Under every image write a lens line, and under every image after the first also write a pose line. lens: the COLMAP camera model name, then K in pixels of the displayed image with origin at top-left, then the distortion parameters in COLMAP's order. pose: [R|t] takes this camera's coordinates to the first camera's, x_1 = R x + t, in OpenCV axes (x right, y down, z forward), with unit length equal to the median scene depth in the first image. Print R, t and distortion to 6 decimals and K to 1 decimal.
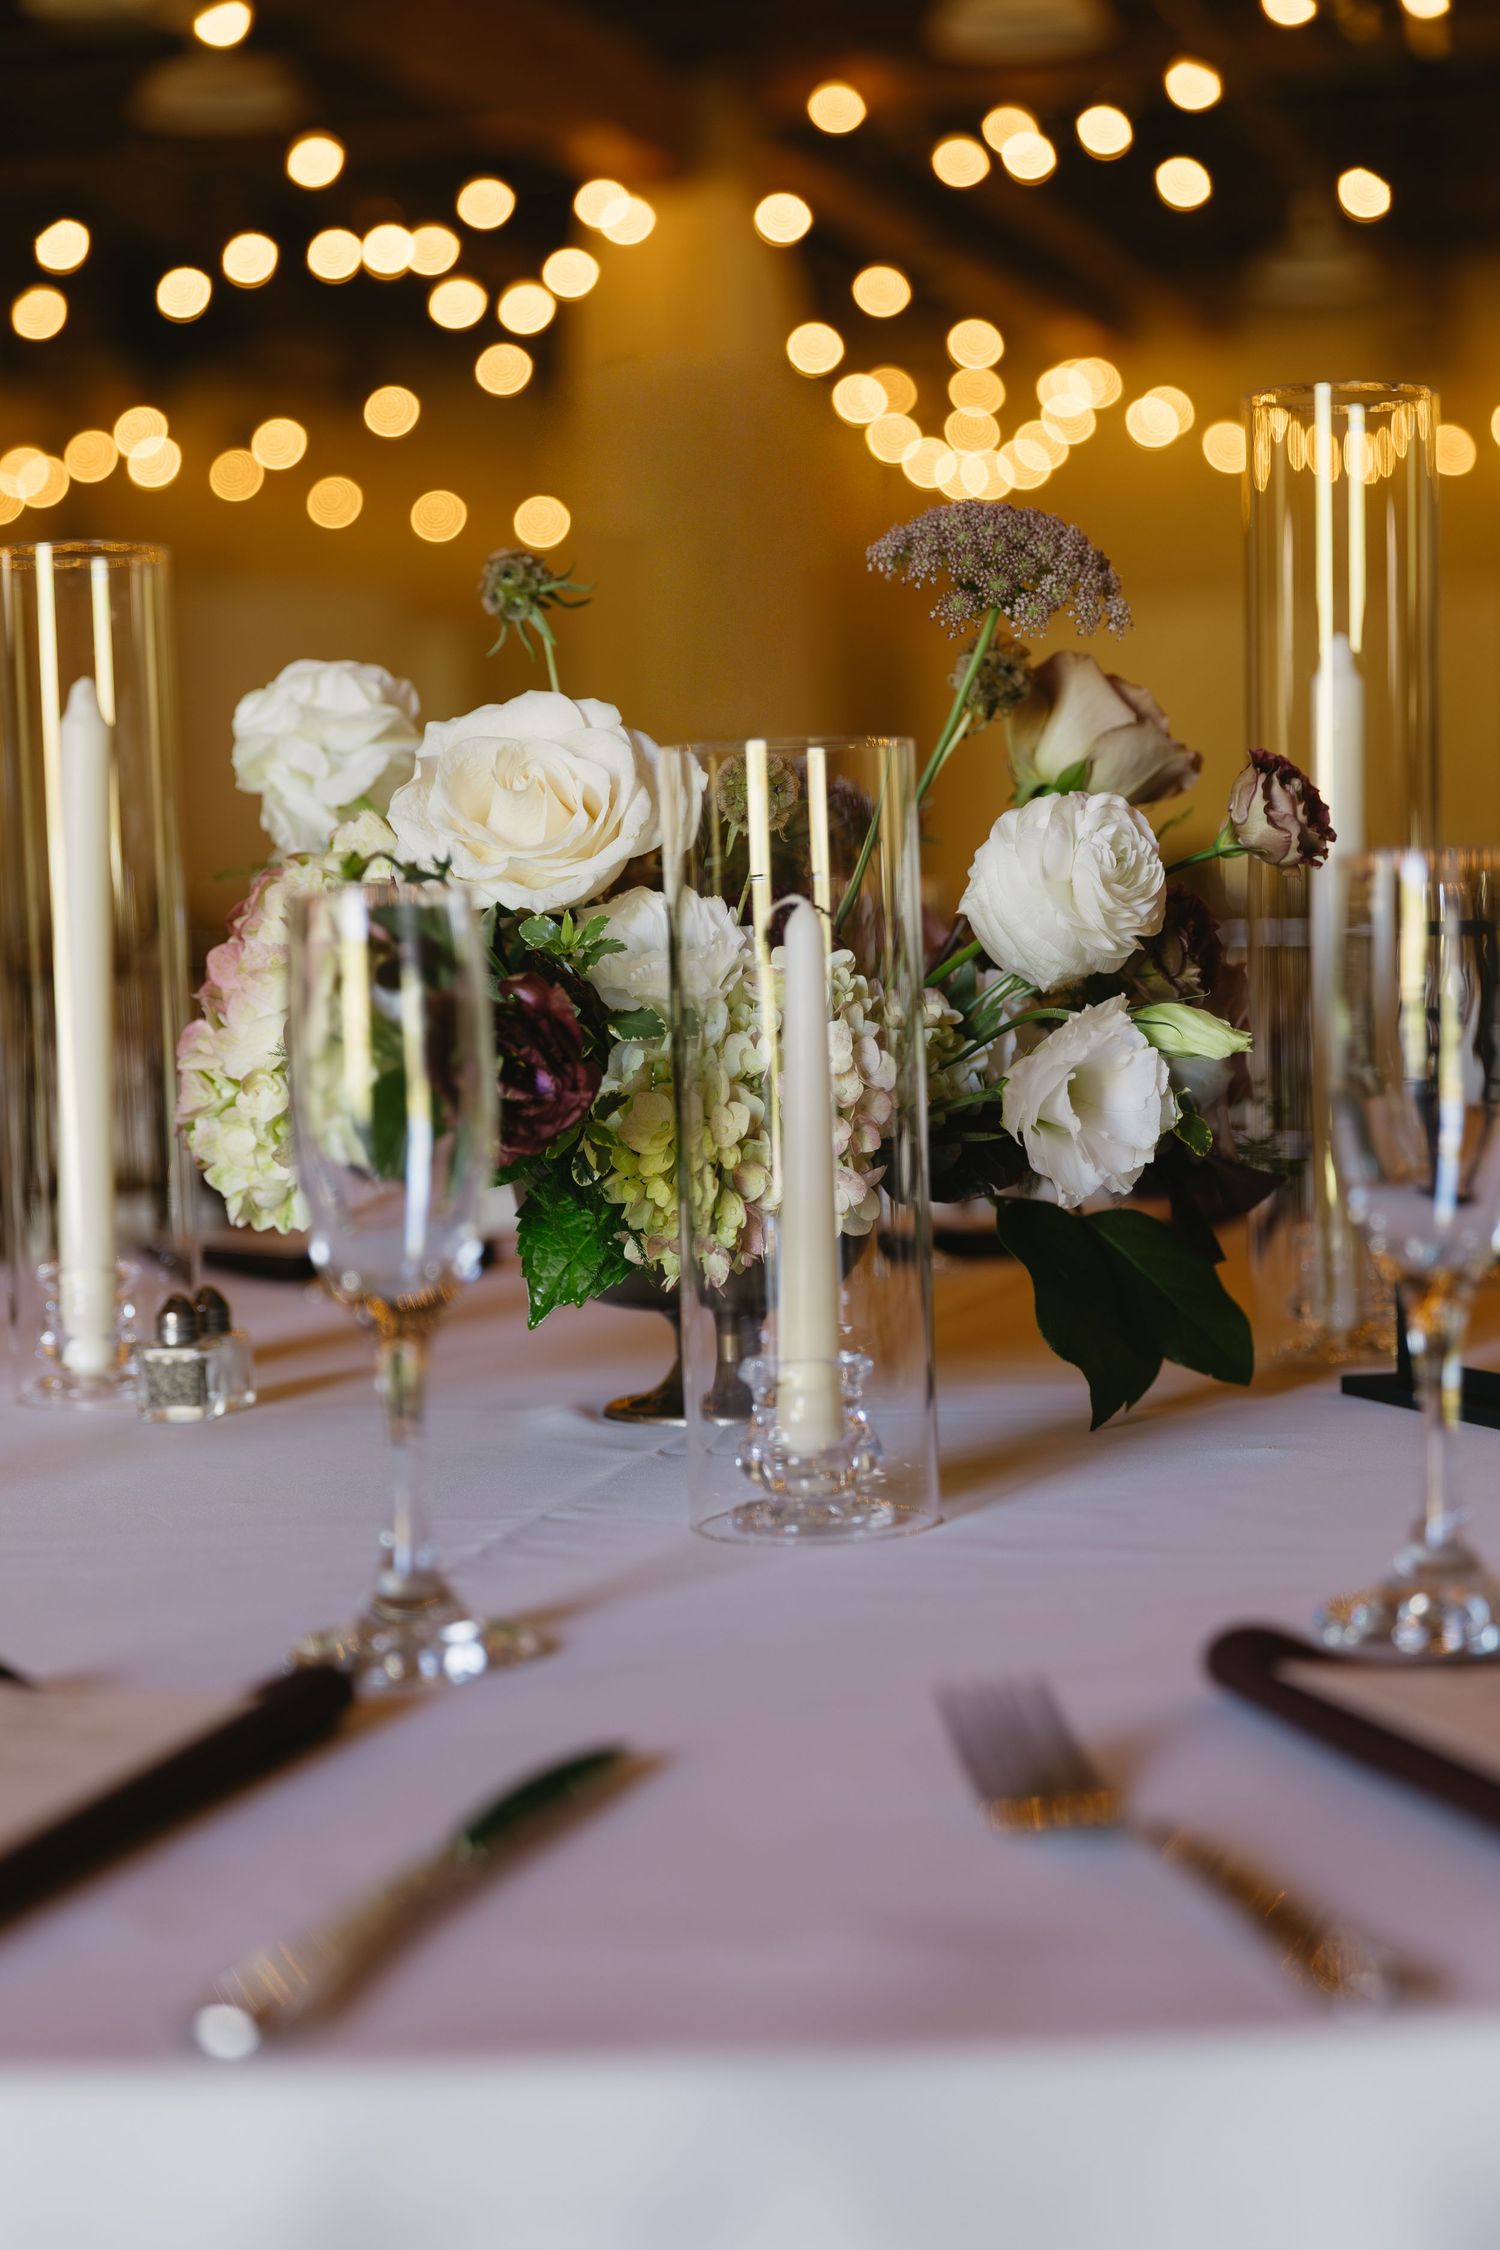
lens RADIAL K [[4215.2, 0, 750.0], [0, 4215.2, 1125.0], [0, 0, 1]] dist [-0.304438, -0.097691]
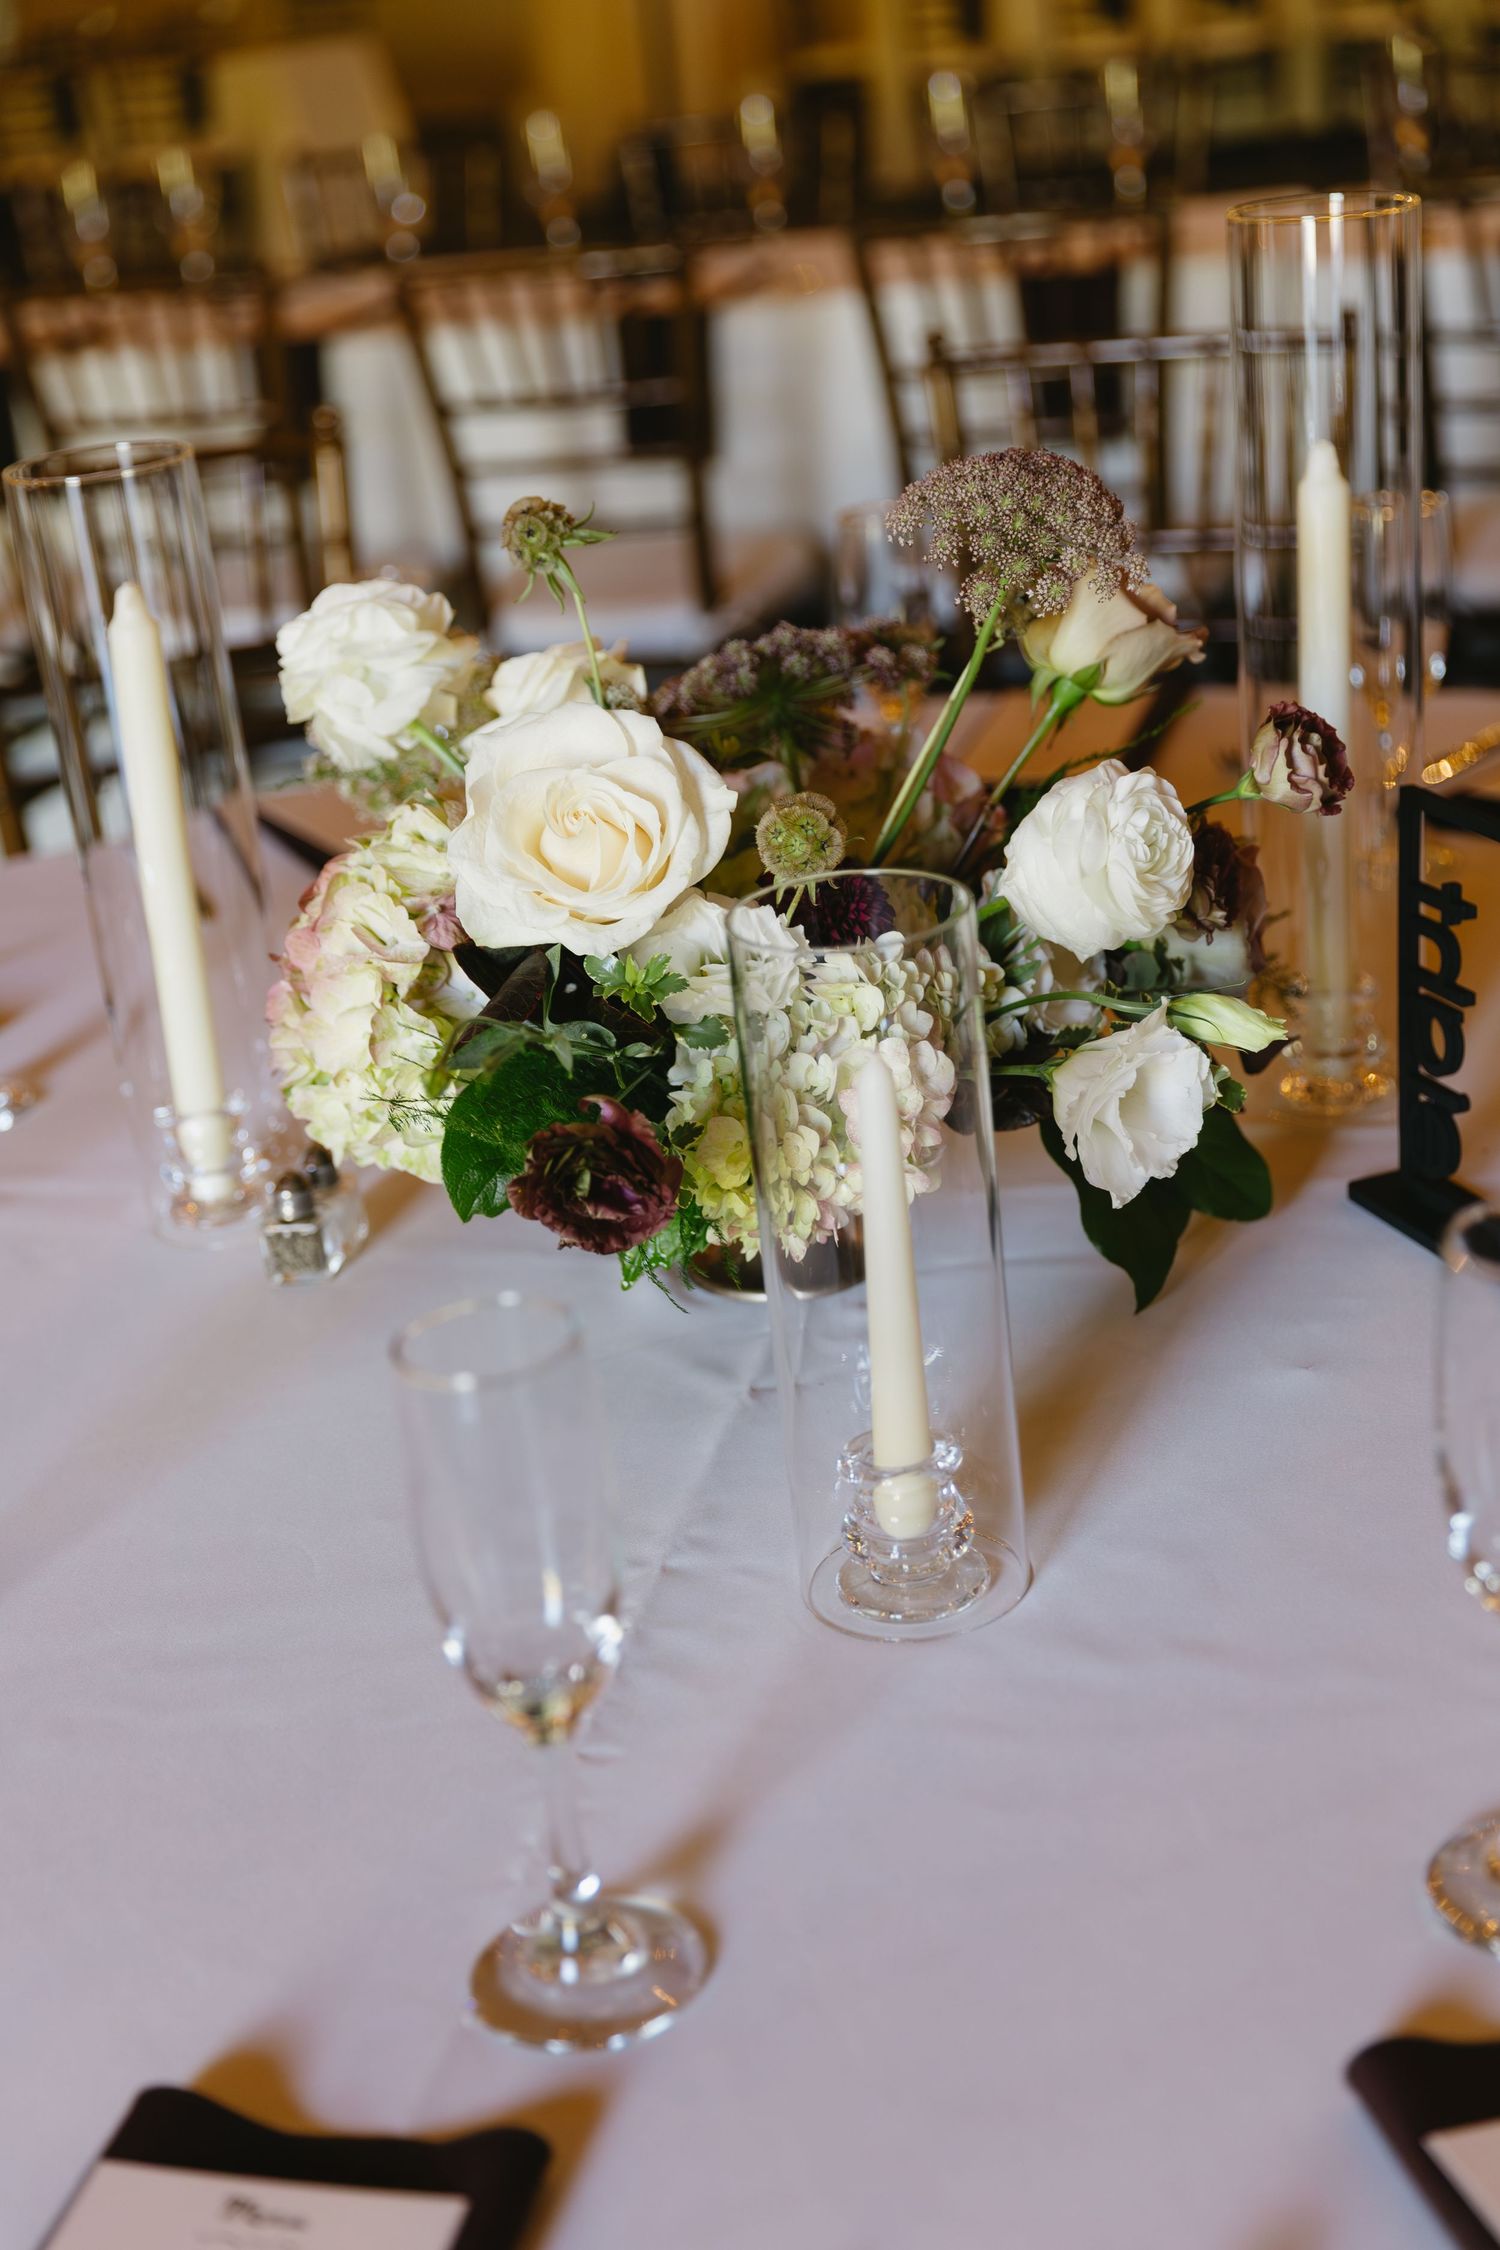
lens RADIAL K [[3274.5, 0, 750.0], [0, 3274.5, 1125.0], [0, 0, 1]] dist [-0.133621, 0.047594]
pose [[0.996995, -0.077470, 0.000230, -0.017016], [0.072789, 0.937767, 0.339550, -0.280194], [-0.026521, -0.338513, 0.940588, 0.216397]]
